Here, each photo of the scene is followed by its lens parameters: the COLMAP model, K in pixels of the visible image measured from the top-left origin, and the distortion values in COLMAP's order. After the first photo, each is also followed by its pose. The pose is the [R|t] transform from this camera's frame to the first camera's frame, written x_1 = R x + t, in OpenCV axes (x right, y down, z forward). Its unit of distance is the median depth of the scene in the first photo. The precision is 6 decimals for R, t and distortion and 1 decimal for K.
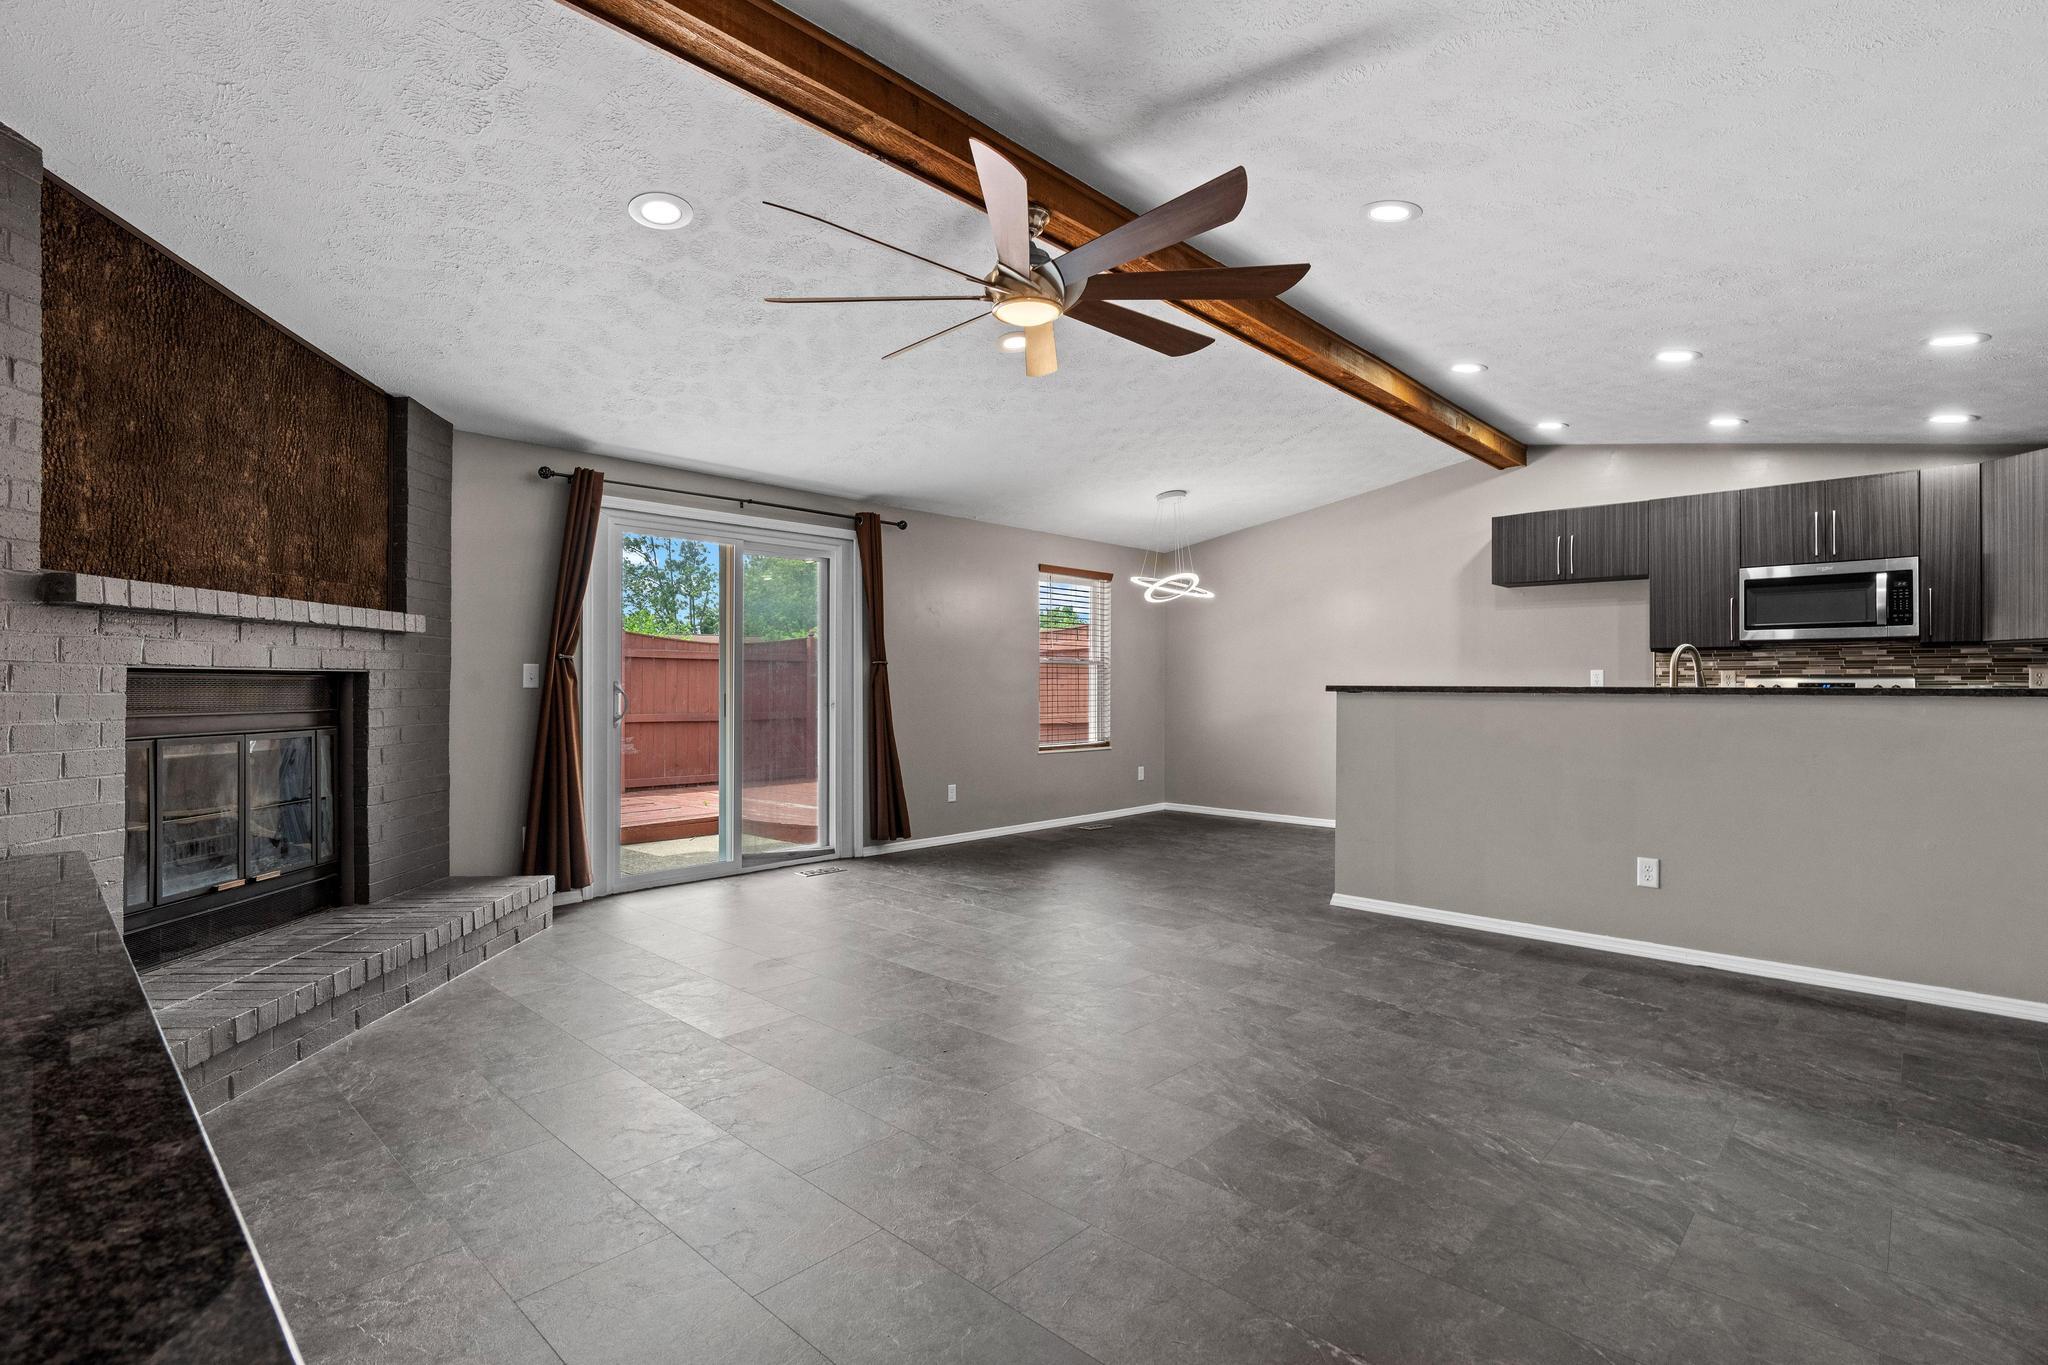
lens RADIAL K [[959.6, 0, 1024.0], [0, 959.6, 682.5], [0, 0, 1]] dist [-0.013725, 0.004726]
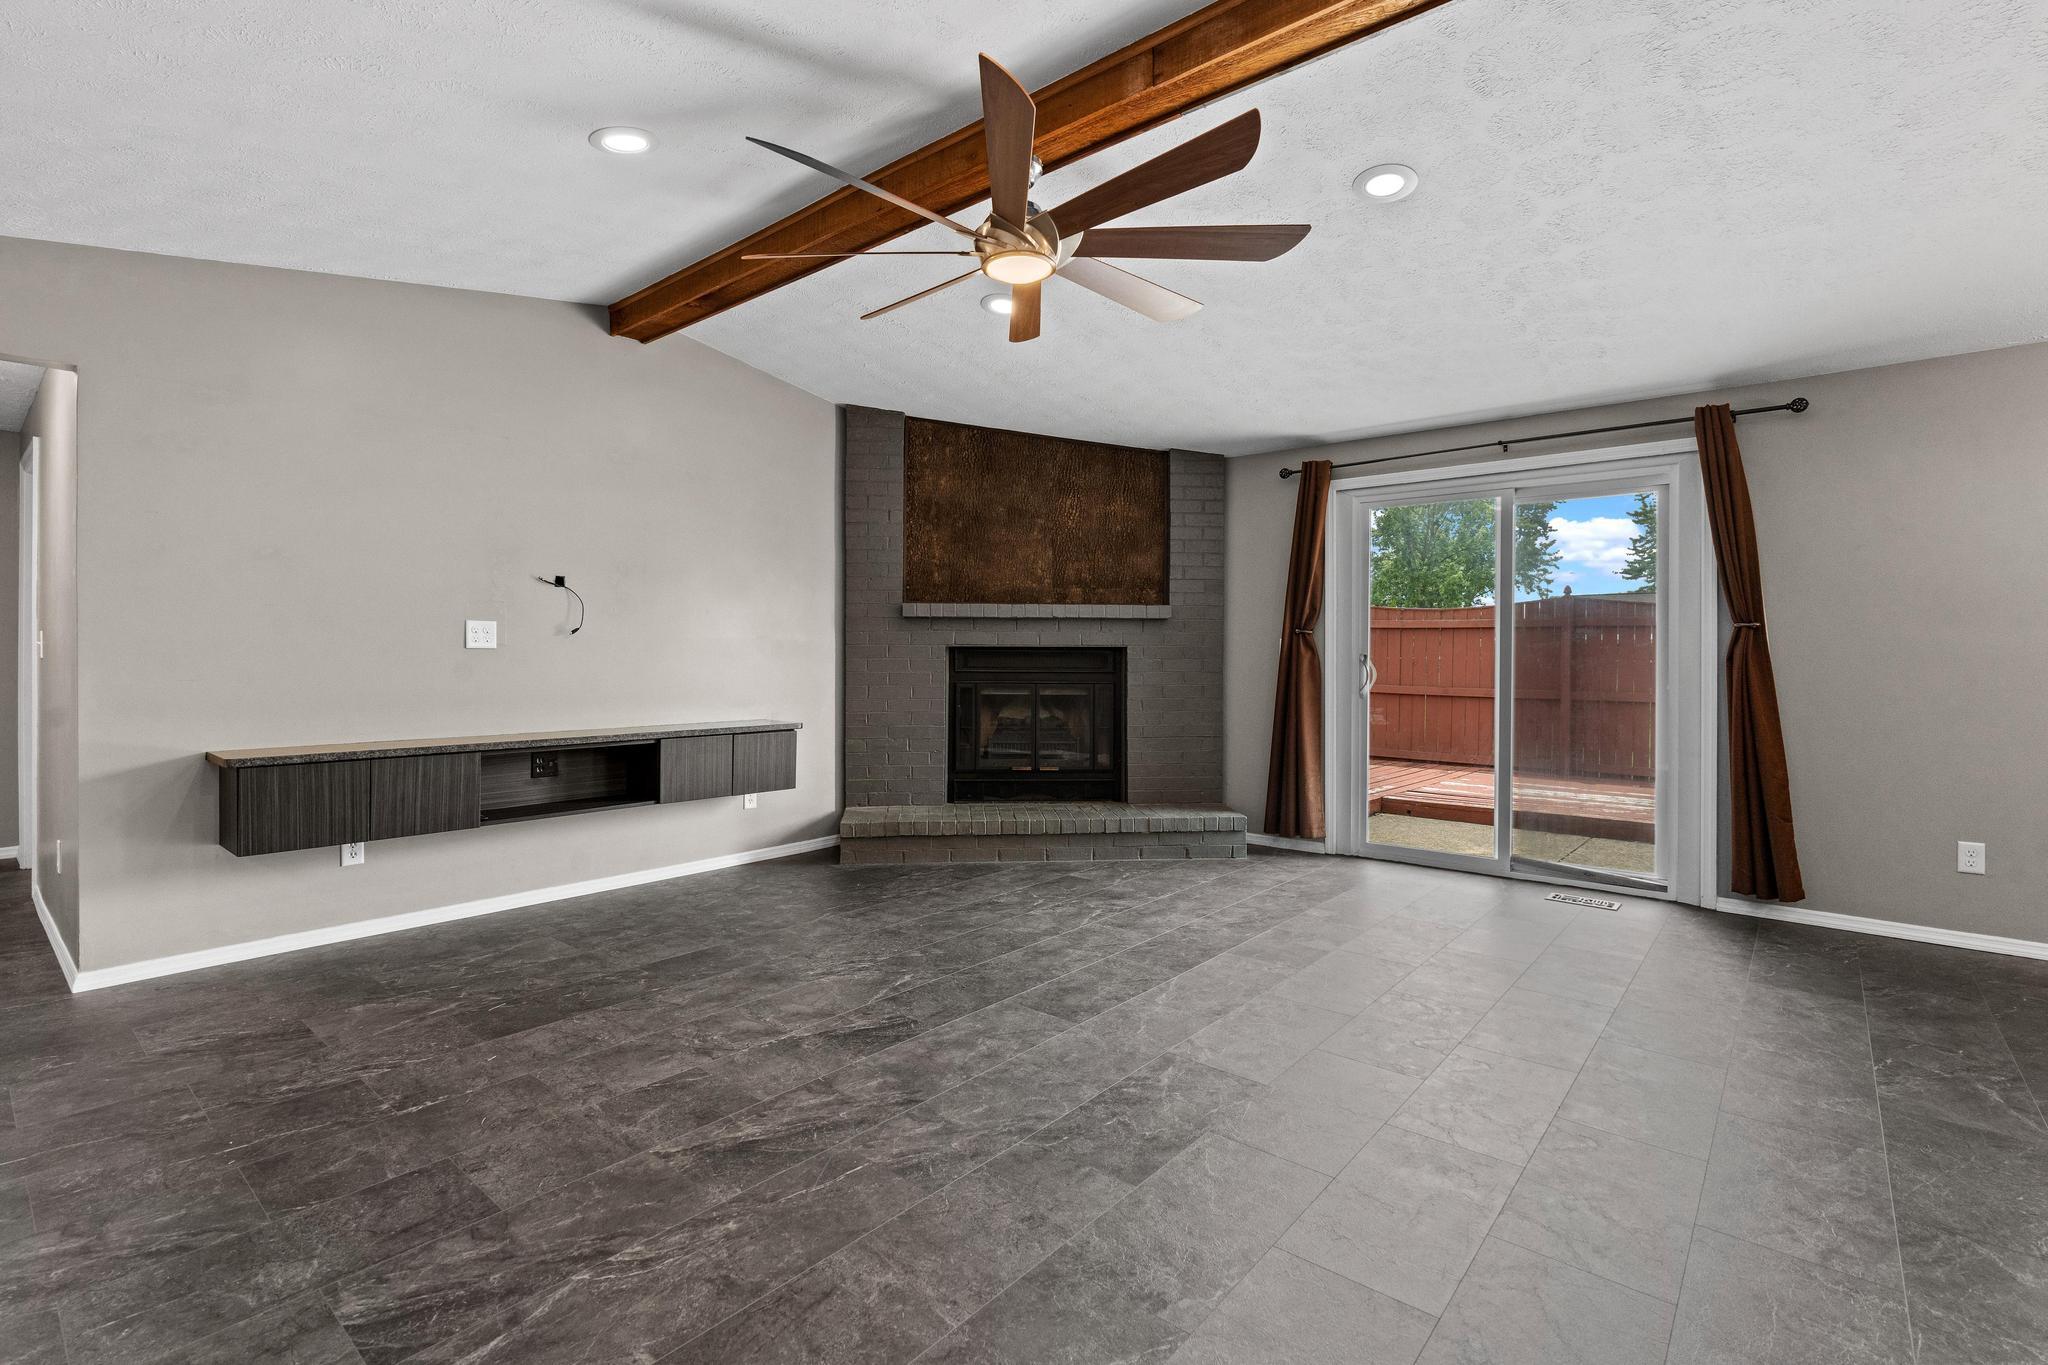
lens RADIAL K [[940.4, 0, 1027.8], [0, 940.4, 657.5], [0, 0, 1]] dist [-0.003150, -0.000391]
pose [[0.055108, 0.003074, -0.998476, 0.717652], [-0.002541, 0.999992, 0.002939, 0.001072], [0.998477, 0.002375, 0.055116, 0.724112]]
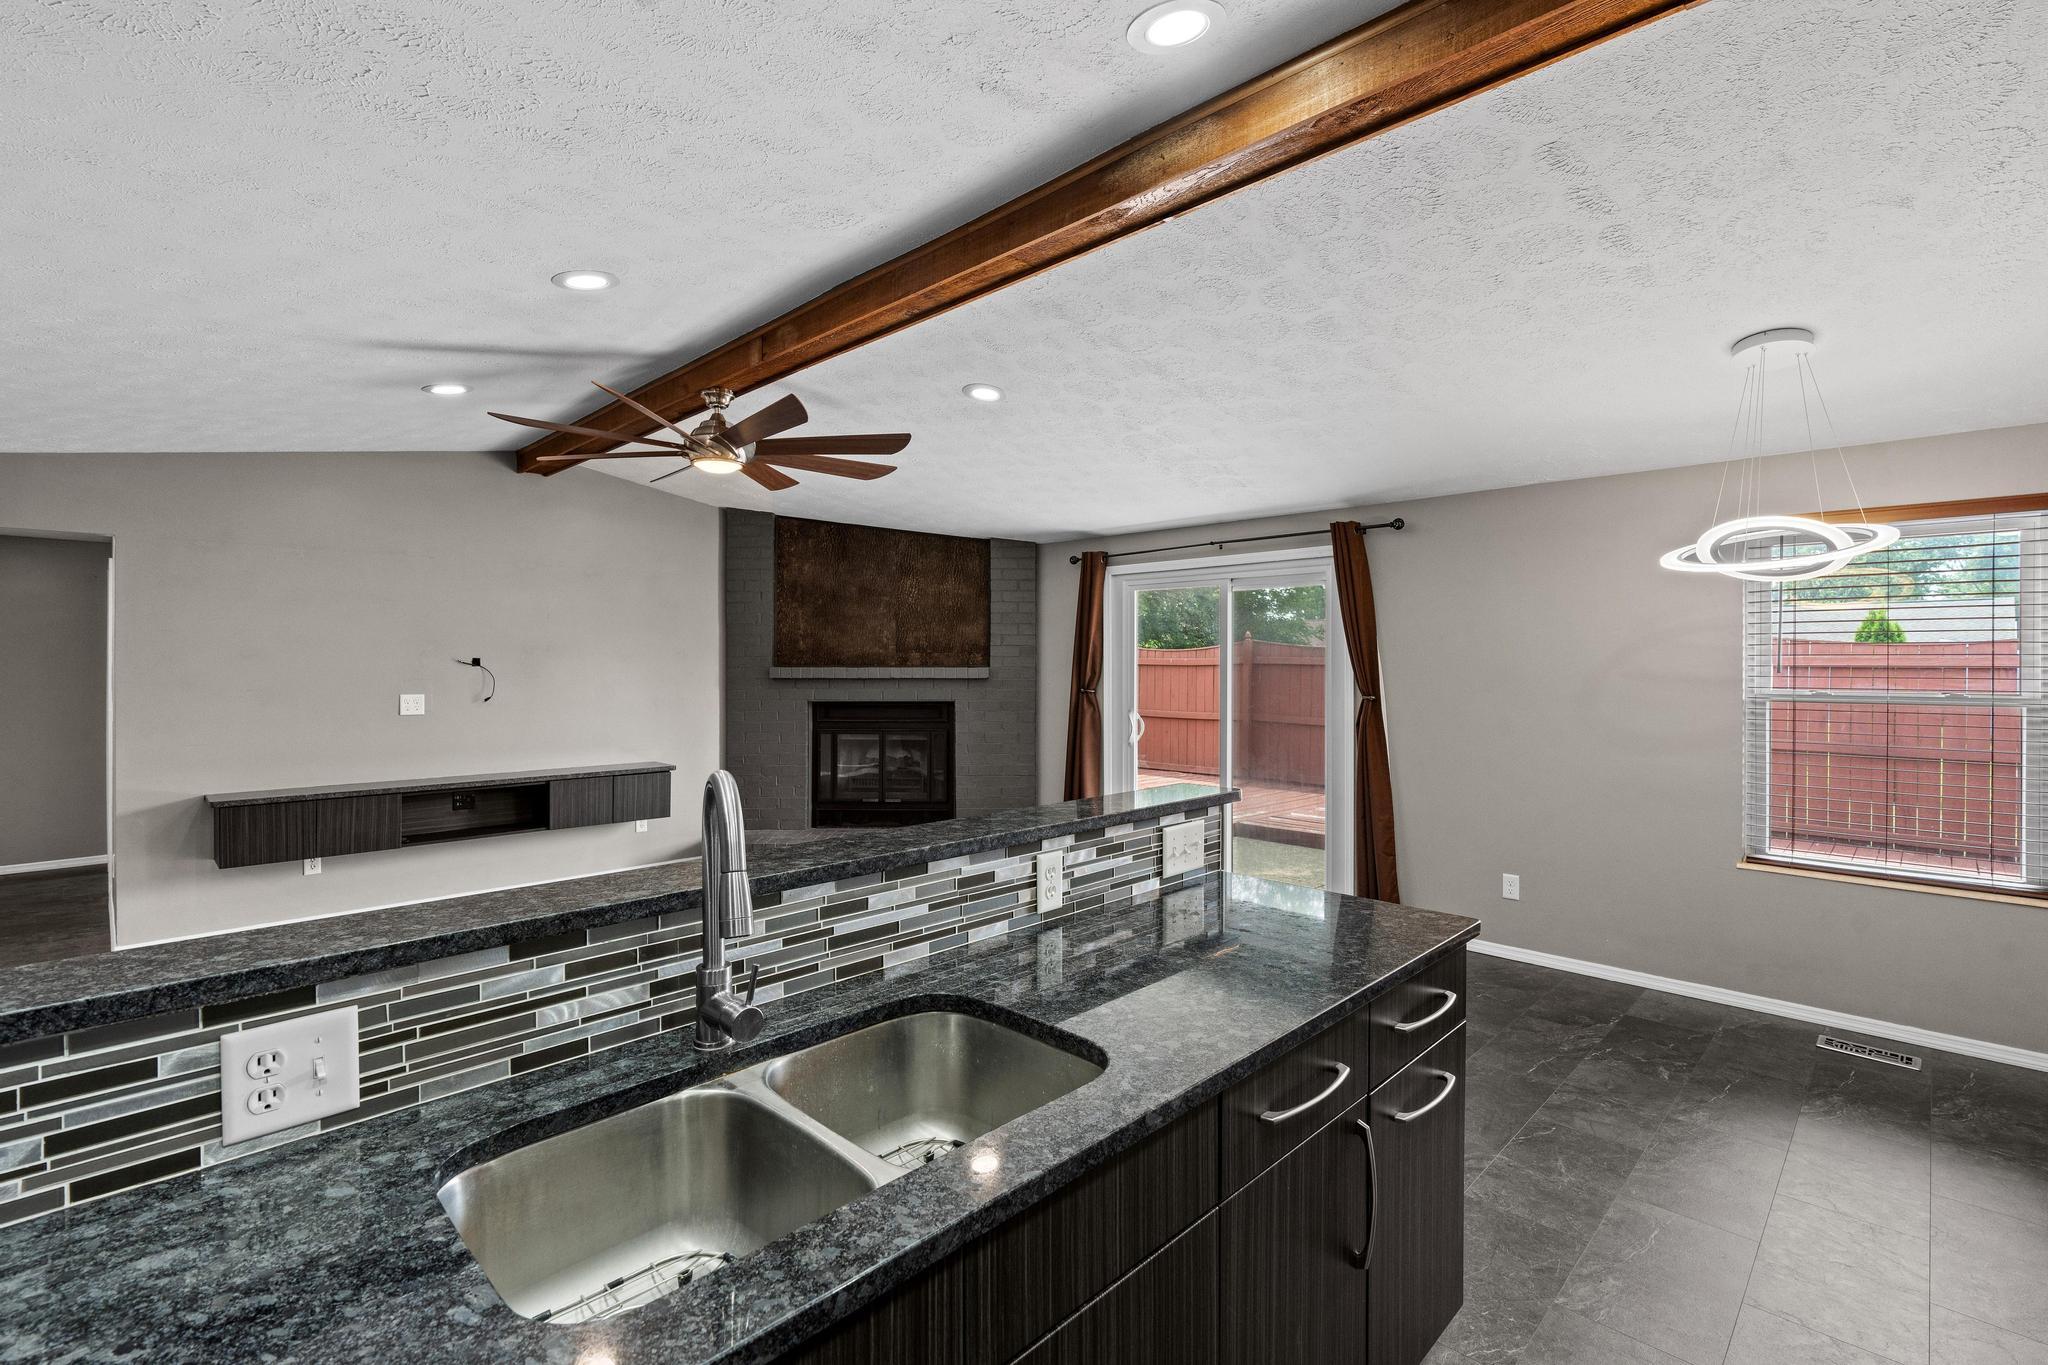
lens RADIAL K [[921.9, 0, 1039.6], [0, 921.9, 663.3], [0, 0, 1]] dist [-0.012487, 0.000768]
pose [[-0.014613, -0.001795, -0.999892, 0.994293], [0.000403, 0.999998, -0.001801, -0.075455], [0.999893, -0.000429, -0.014612, 1.119893]]
